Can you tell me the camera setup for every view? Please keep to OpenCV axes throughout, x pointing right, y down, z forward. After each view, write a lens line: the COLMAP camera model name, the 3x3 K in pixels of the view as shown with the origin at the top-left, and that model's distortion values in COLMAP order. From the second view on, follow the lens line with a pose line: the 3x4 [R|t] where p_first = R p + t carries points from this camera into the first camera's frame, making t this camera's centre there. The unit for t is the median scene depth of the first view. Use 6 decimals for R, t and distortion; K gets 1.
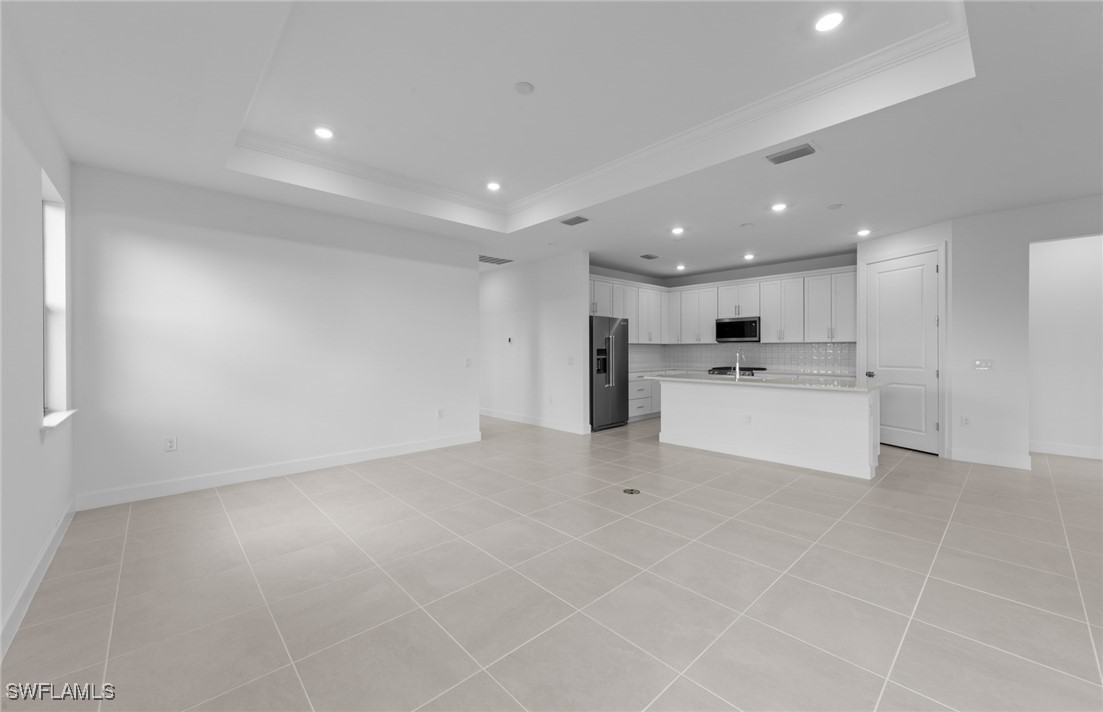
lens RADIAL K [[427.8, 0, 551.9], [0, 427.8, 349.3], [0, 0, 1]] dist [0.004436, 0.000014]
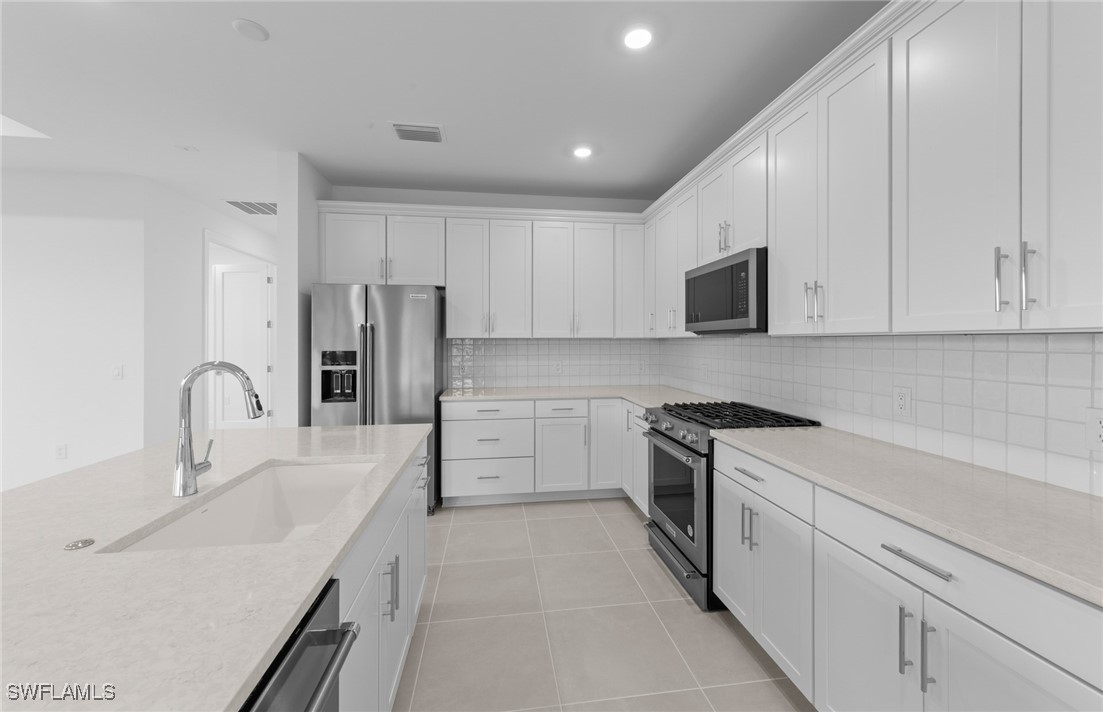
lens RADIAL K [[427.8, 0, 545.8], [0, 427.8, 342.4], [0, 0, 1]] dist [0.004436, 0.000014]
pose [[0.815923, 0.001204, -0.578160, 0.557577], [0.000143, 0.999997, 0.002285, -0.011422], [0.578161, -0.001947, 0.815920, 0.702052]]
